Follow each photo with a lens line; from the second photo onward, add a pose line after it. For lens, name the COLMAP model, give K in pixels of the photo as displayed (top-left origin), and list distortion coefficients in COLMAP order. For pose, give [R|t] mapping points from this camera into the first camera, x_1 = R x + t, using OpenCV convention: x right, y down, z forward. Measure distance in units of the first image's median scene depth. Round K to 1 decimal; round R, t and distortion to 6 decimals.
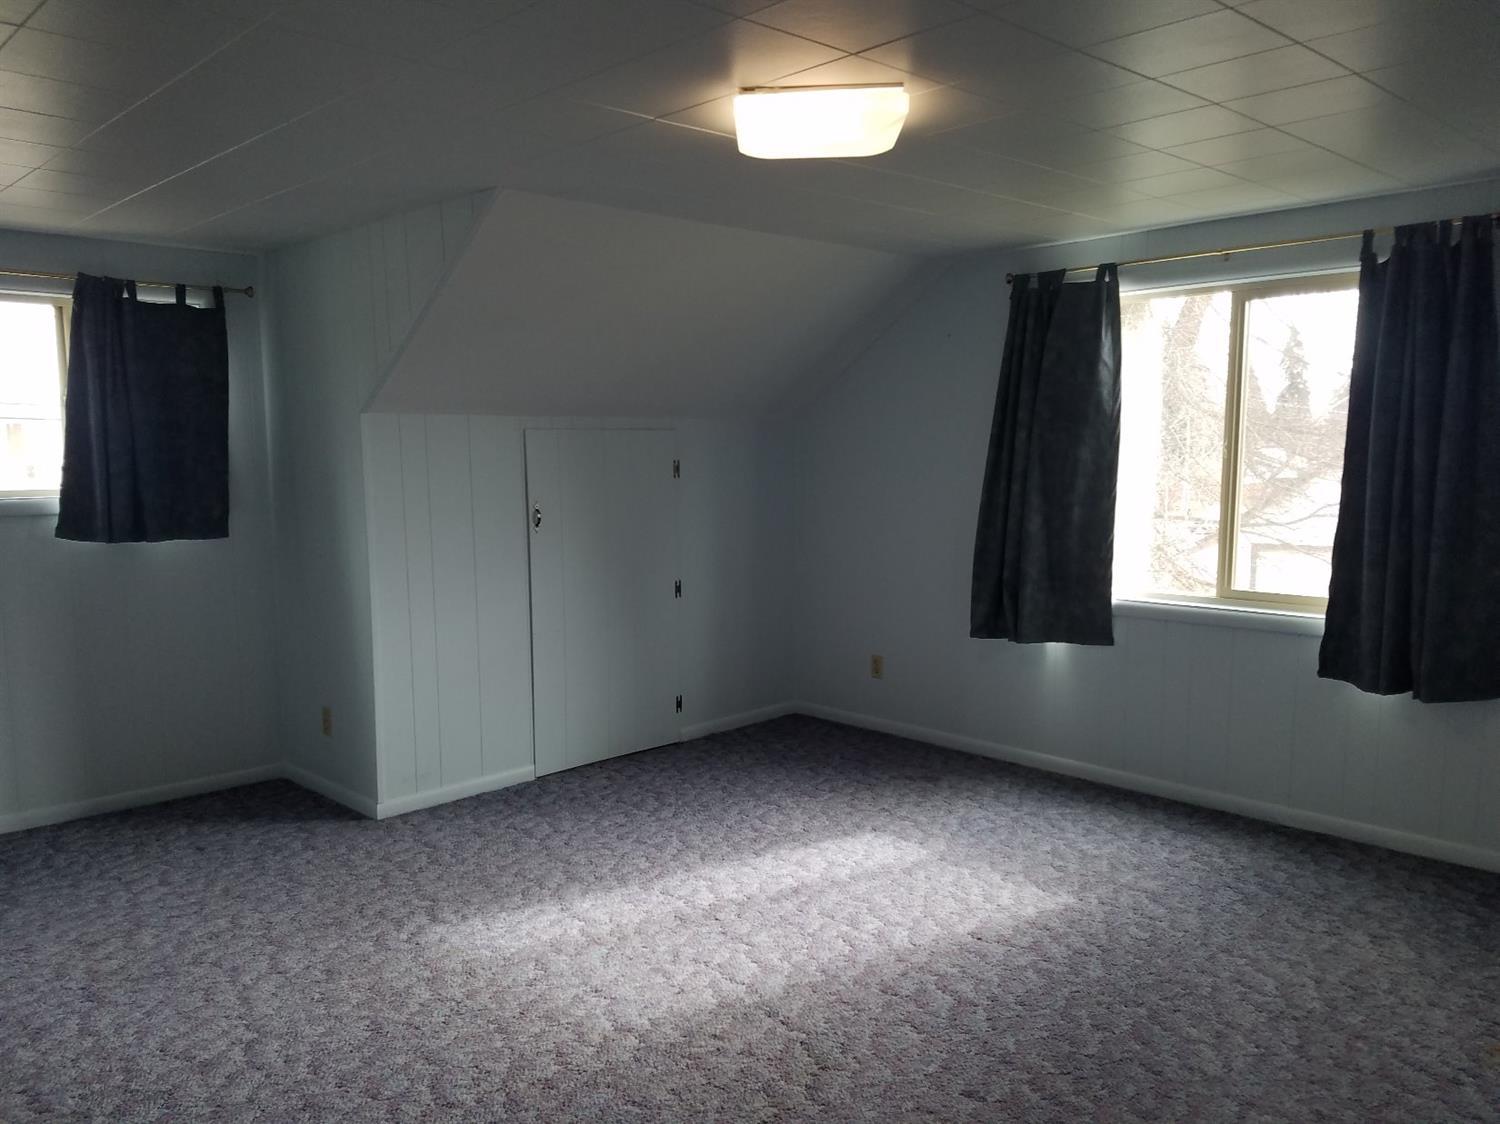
lens RADIAL K [[1139.2, 0, 753.4], [0, 1139.2, 550.9], [0, 0, 1]] dist [0.101464, -0.145234]
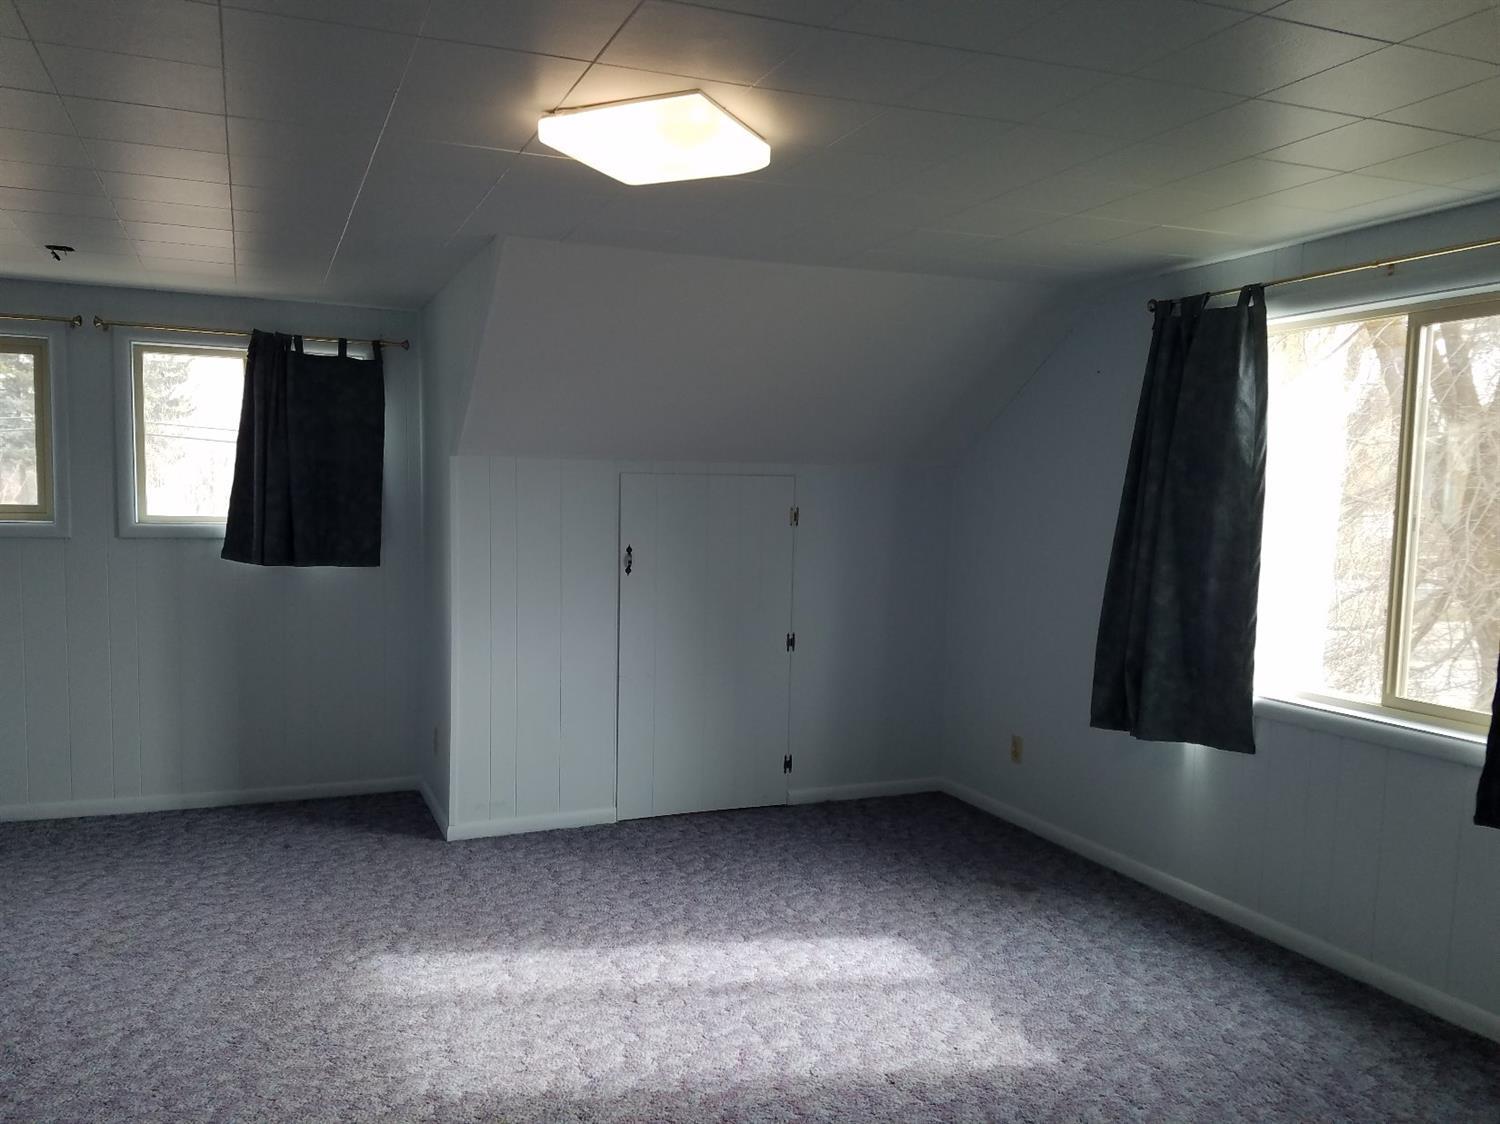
lens RADIAL K [[1139.2, 0, 690.5], [0, 1139.2, 541.6], [0, 0, 1]] dist [0.101464, -0.145234]
pose [[0.927211, 0.041679, -0.372213, 0.258046], [-0.060518, 0.997402, -0.039069, -0.010475], [0.369618, 0.058751, 0.927325, 0.103012]]
